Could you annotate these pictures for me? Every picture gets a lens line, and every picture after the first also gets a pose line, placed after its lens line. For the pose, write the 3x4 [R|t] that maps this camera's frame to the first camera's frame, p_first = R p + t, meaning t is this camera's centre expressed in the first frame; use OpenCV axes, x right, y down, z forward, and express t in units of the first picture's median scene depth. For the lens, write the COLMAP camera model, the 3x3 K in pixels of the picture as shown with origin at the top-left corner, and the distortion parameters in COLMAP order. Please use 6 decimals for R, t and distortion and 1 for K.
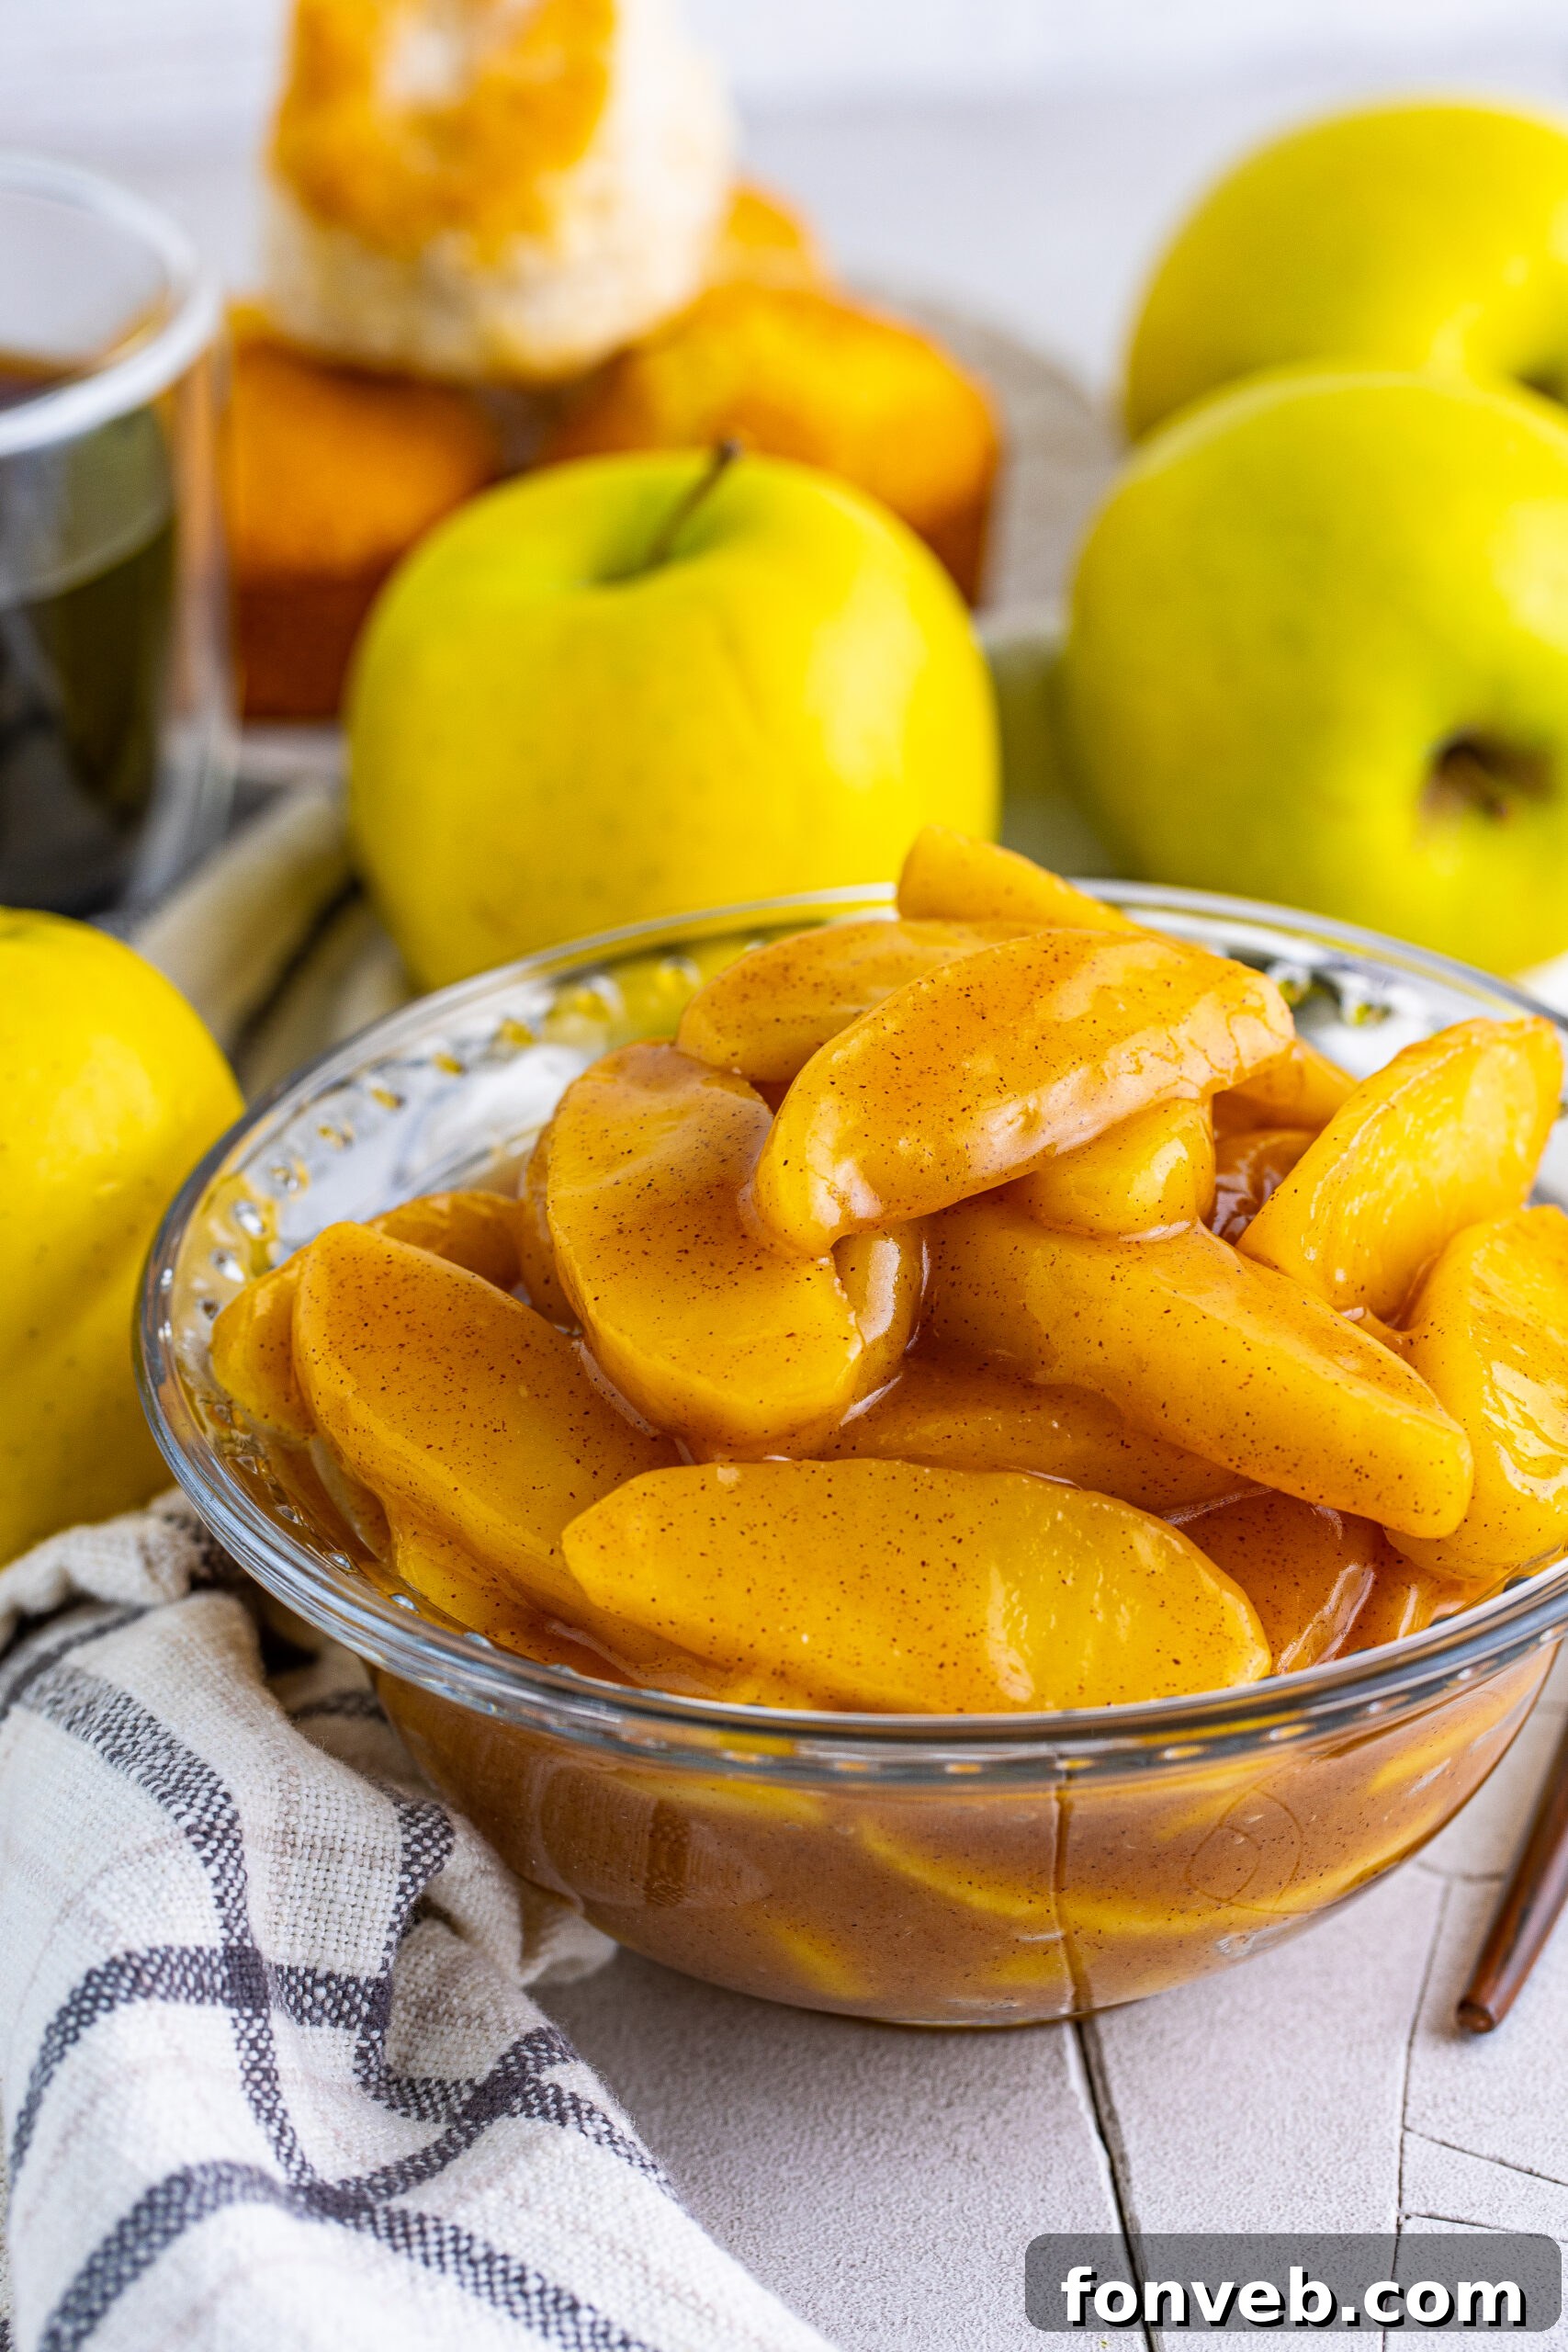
lens RADIAL K [[7416.8, 0, 784.0], [0, 7416.8, 1176.0], [0, 0, 1]] dist [0.035717, -1.264030]
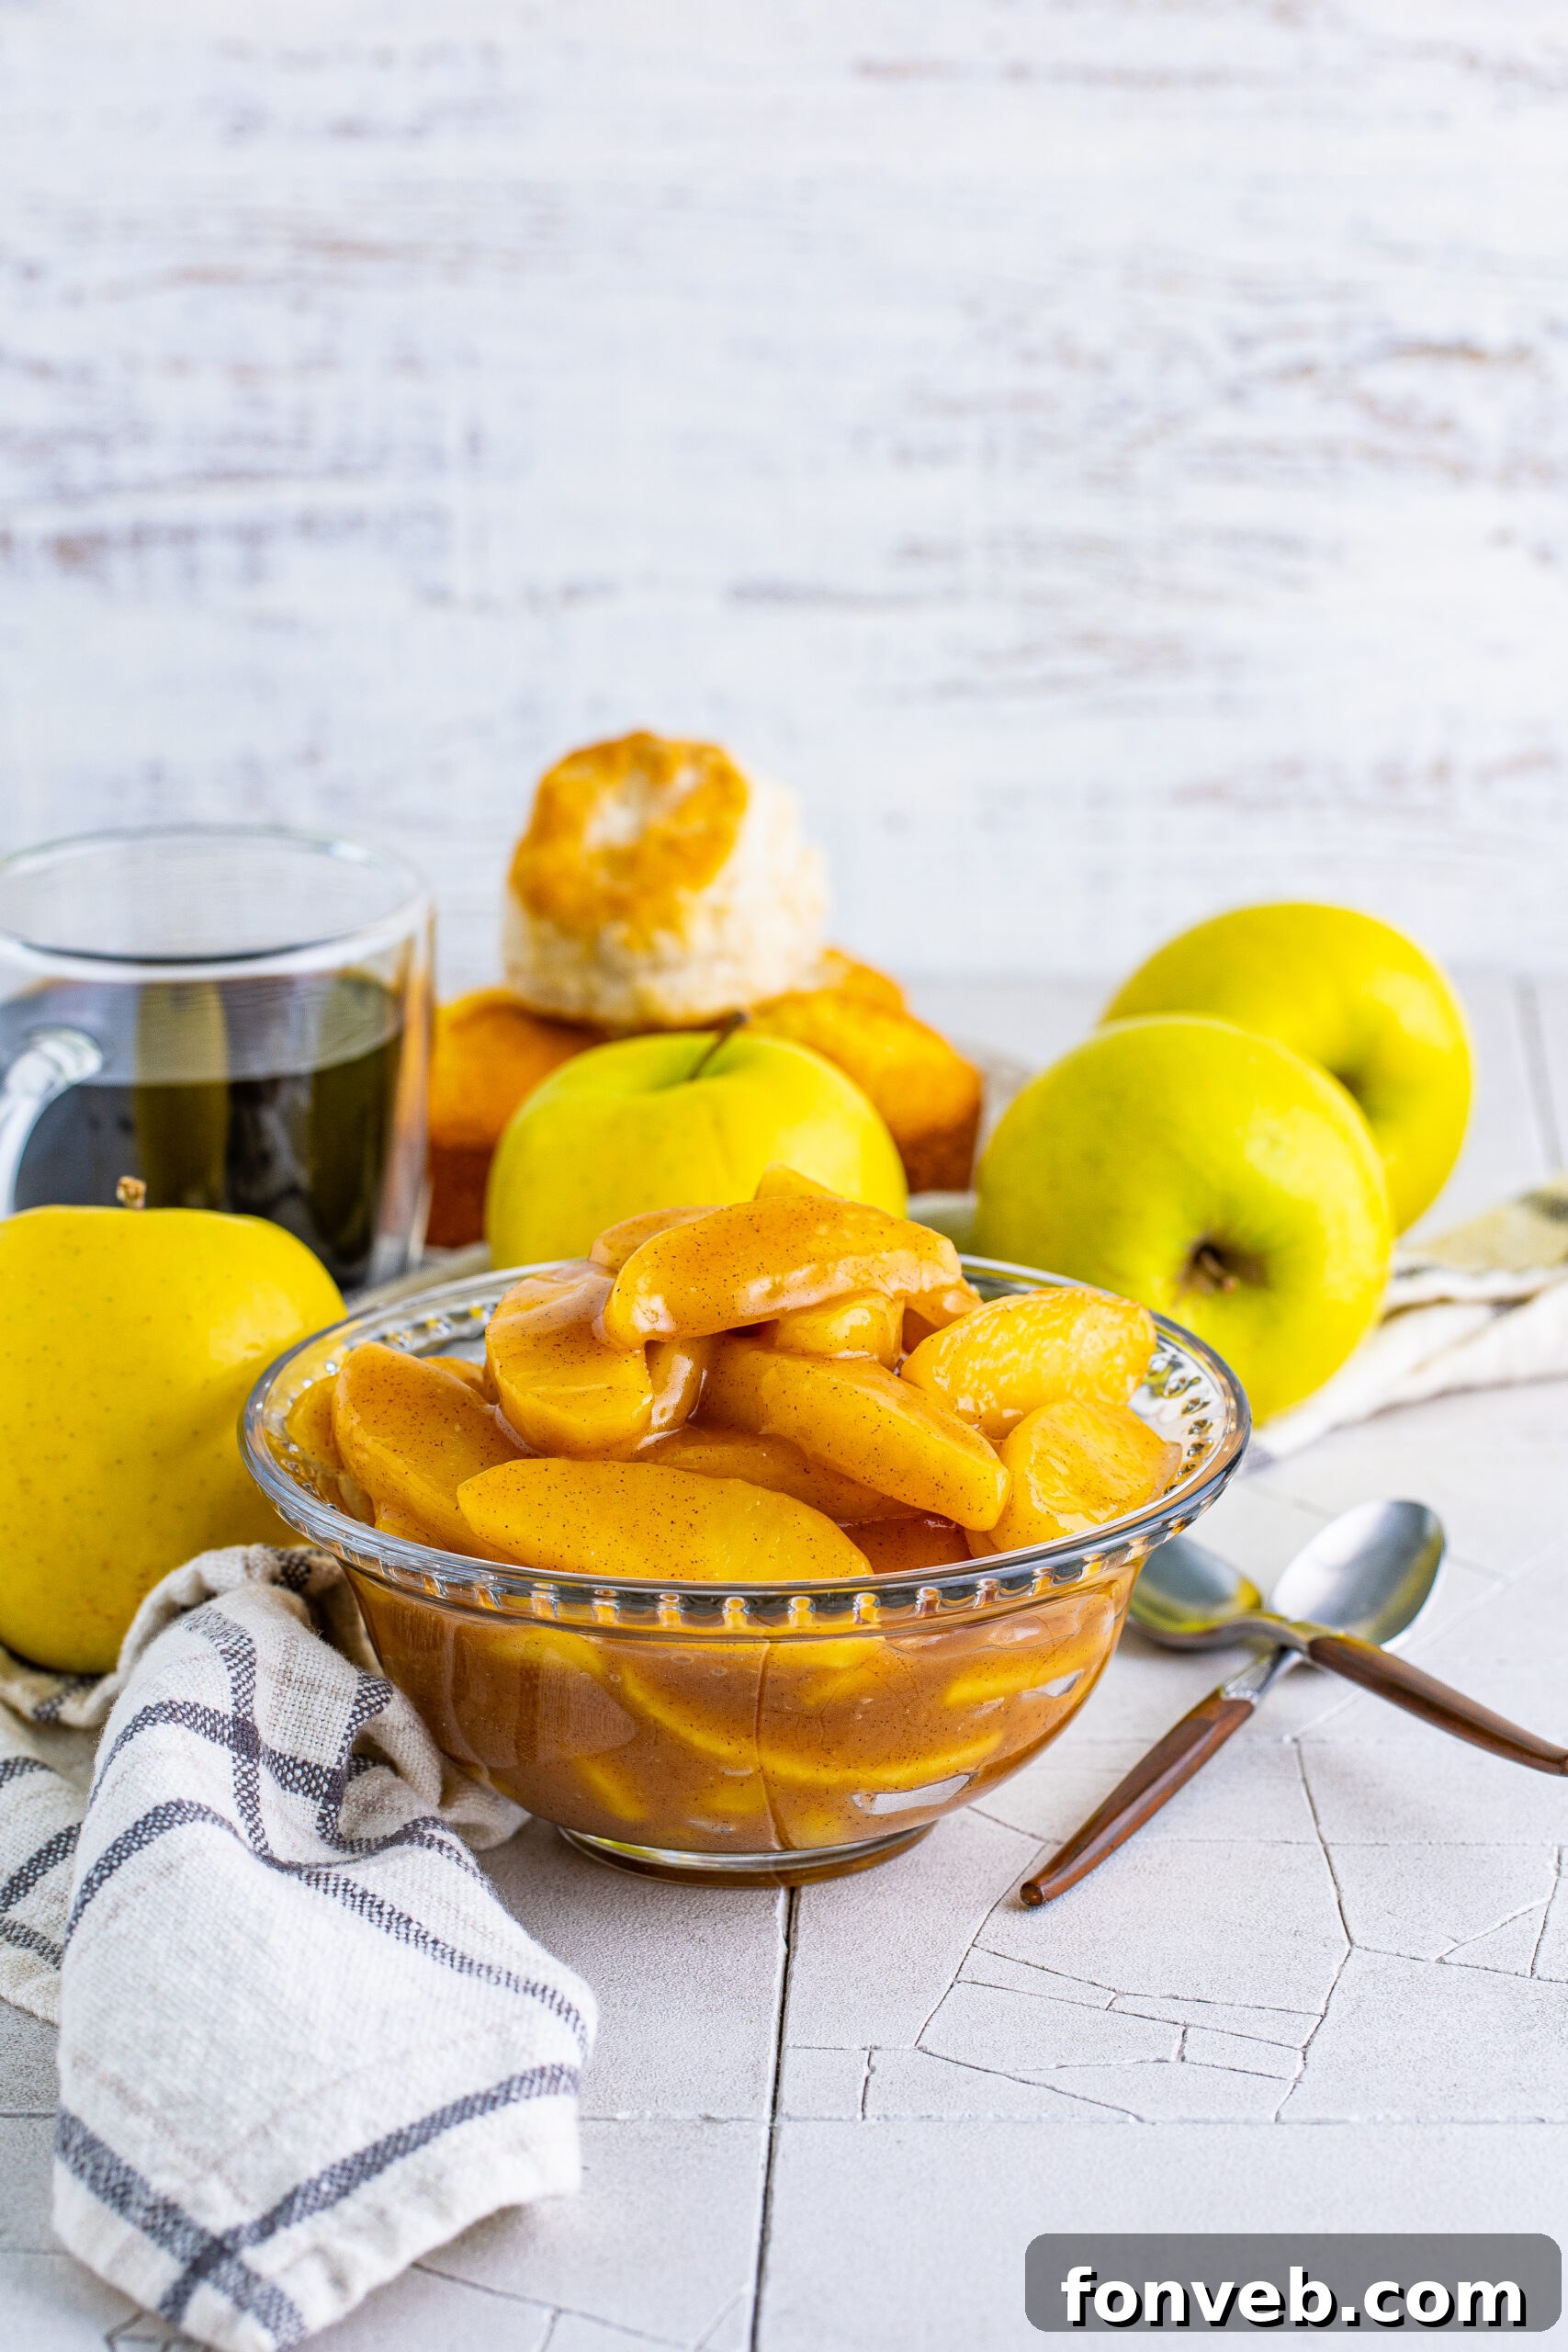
lens RADIAL K [[7243.6, 0, 784.0], [0, 7243.6, 1176.0], [0, 0, 1]] dist [-0.038957, 0.793213]
pose [[0.990676, 0.061156, -0.121741, 0.232247], [-0.085245, 0.975306, -0.203745, 0.299812], [0.106275, 0.212223, 0.971425, -0.577867]]
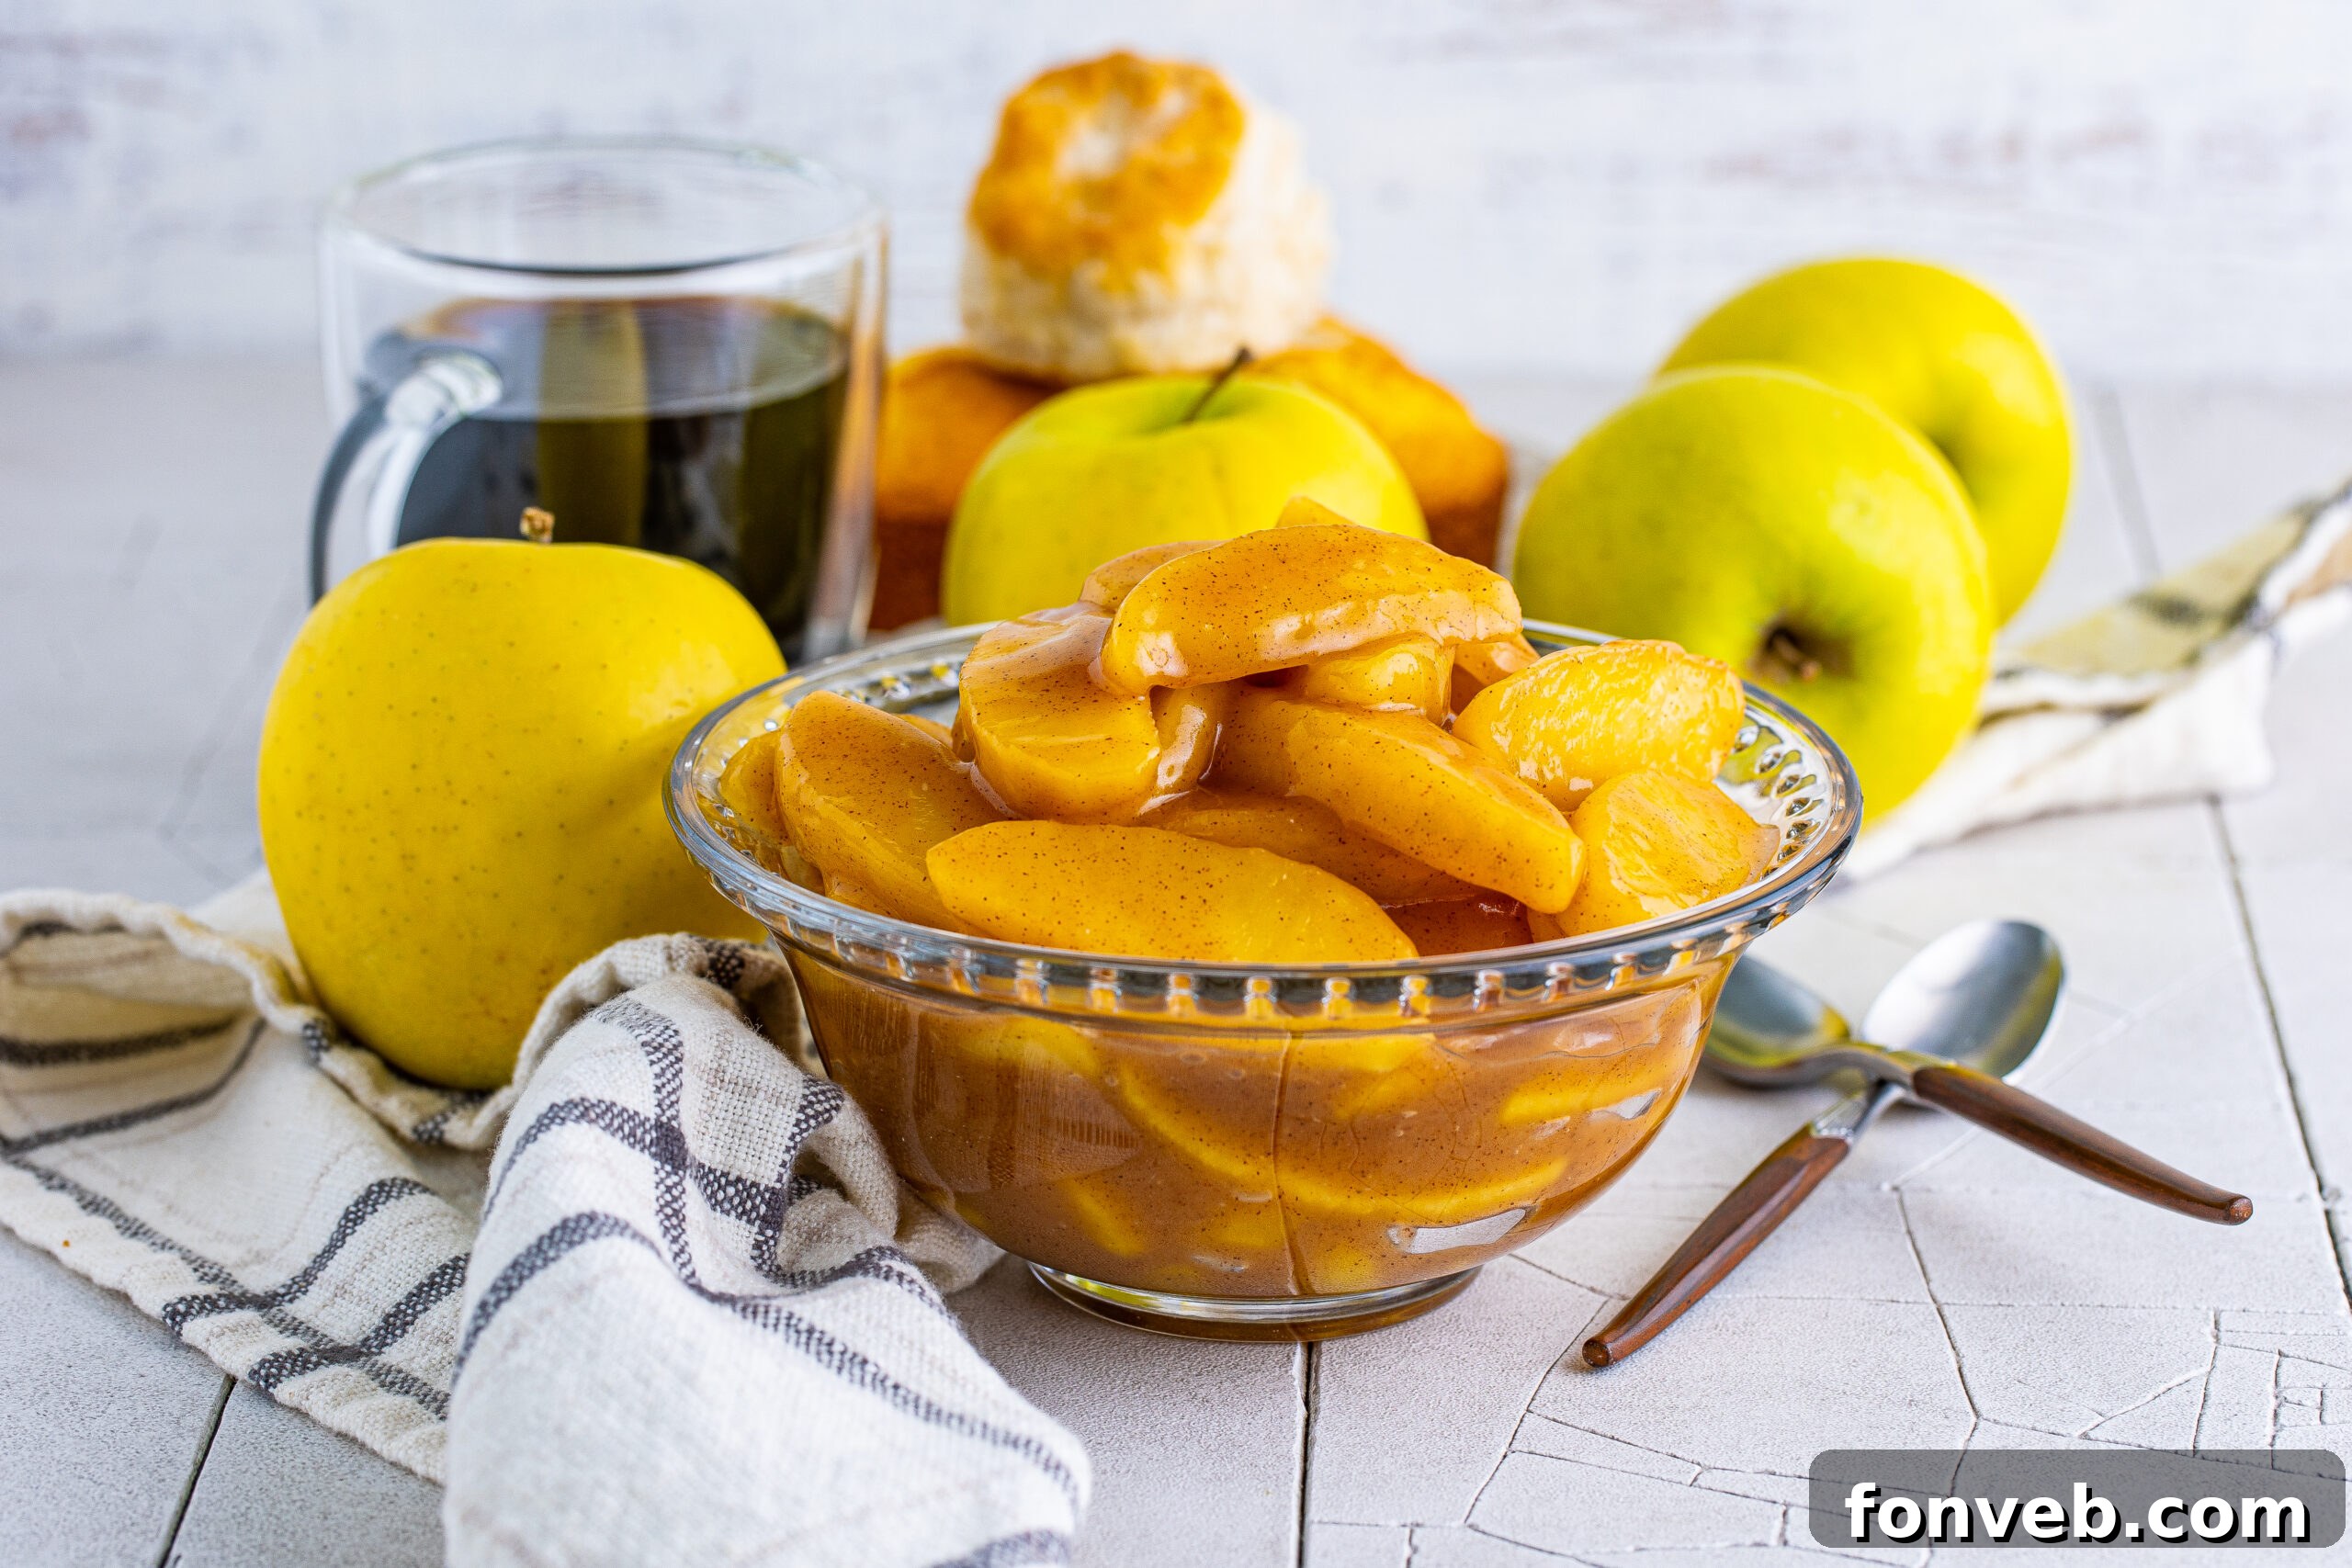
lens RADIAL K [[7416.8, 0, 1176.0], [0, 7416.8, 784.0], [0, 0, 1]] dist [0.035717, -1.264030]
pose [[0.990116, 0.076777, -0.117373, 0.176655], [-0.099876, 0.973501, -0.205721, 0.313280], [0.098468, 0.215411, 0.971546, -0.352743]]
